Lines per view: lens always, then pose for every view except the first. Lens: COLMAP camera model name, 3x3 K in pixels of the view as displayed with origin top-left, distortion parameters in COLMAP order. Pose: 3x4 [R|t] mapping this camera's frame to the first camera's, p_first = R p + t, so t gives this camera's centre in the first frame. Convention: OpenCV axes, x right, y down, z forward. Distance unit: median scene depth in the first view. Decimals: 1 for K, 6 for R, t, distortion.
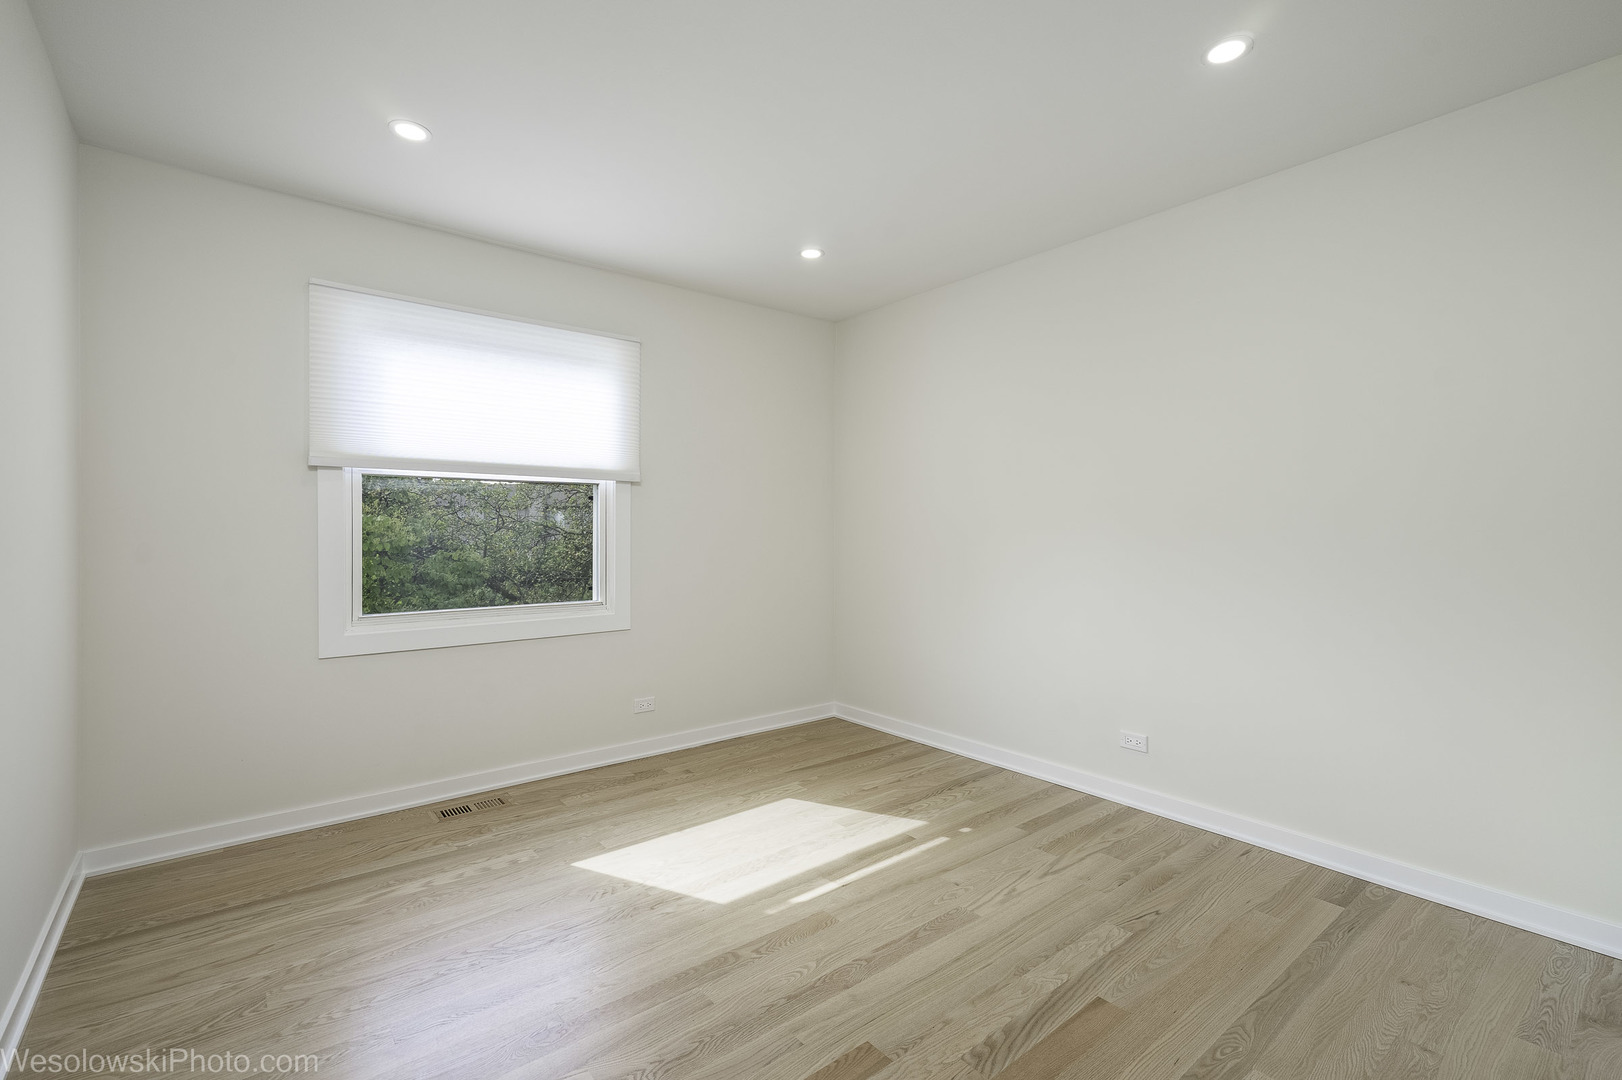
lens RADIAL K [[734.4, 0, 809.5], [0, 734.4, 528.9], [0, 0, 1]] dist [-0.000309, 0.007519]
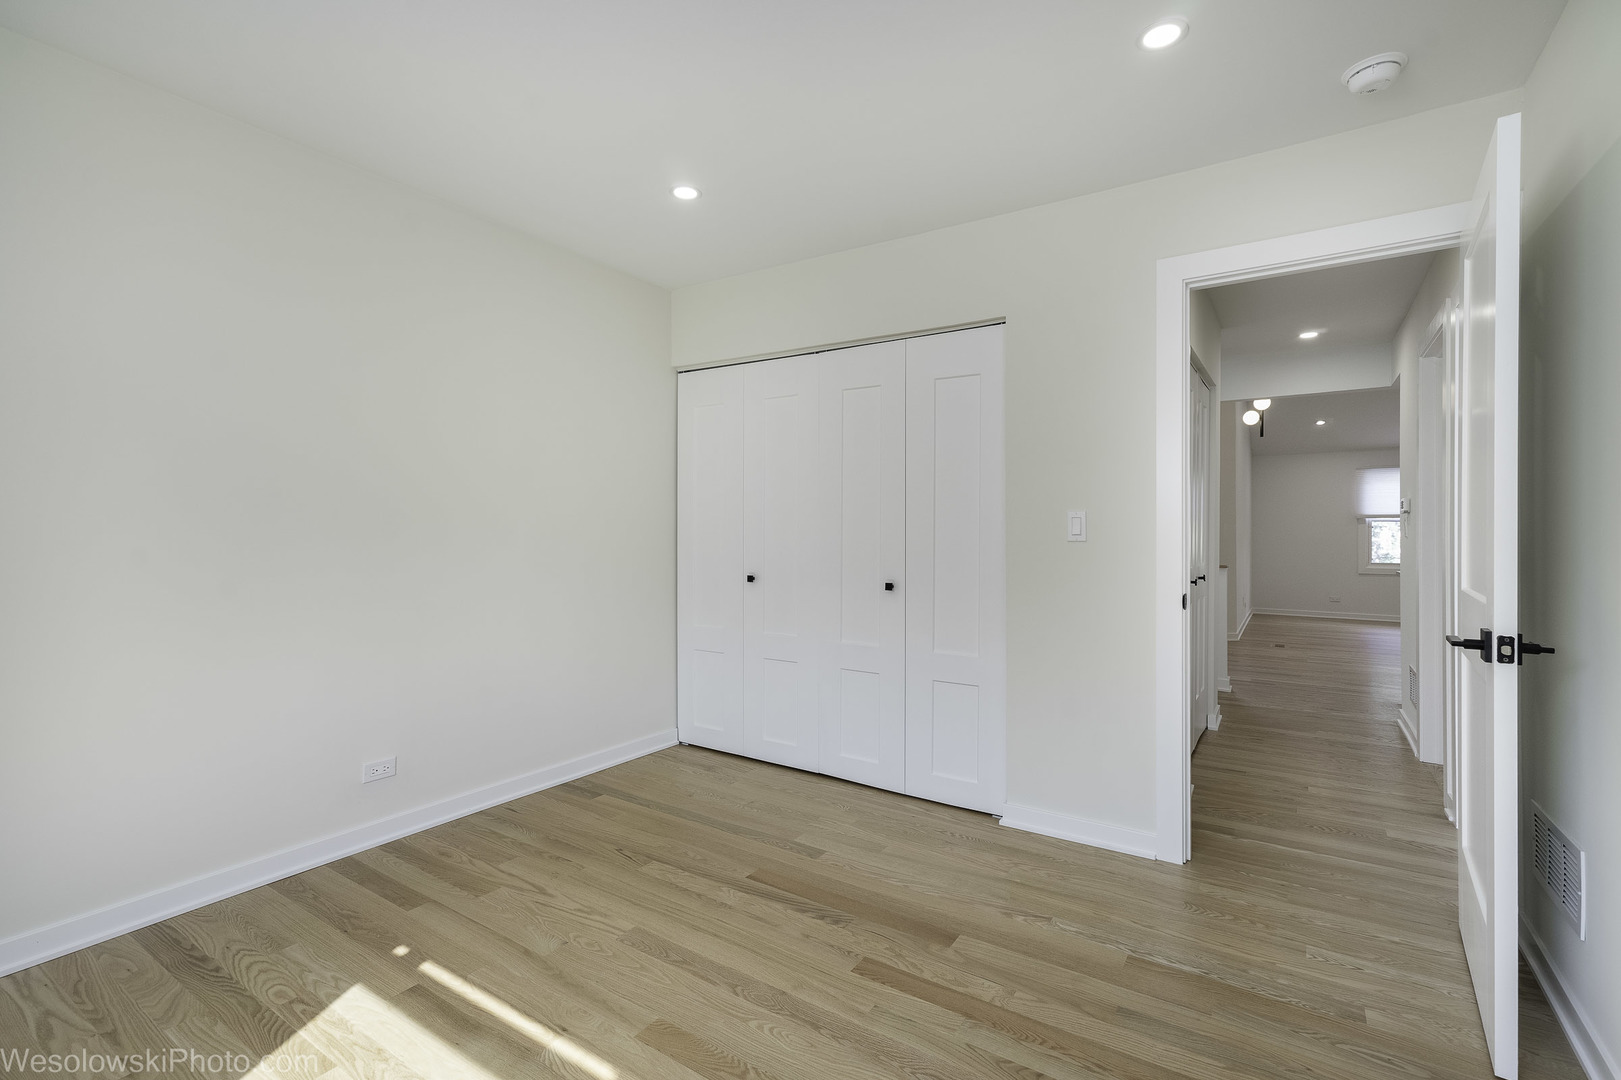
lens RADIAL K [[733.9, 0, 809.0], [0, 733.9, 528.9], [0, 0, 1]] dist [-0.000309, 0.007519]
pose [[-0.298941, -0.001718, 0.954270, -0.695302], [-0.002874, 0.999995, 0.000900, -0.001570], [-0.954267, -0.002473, -0.298944, 0.975146]]
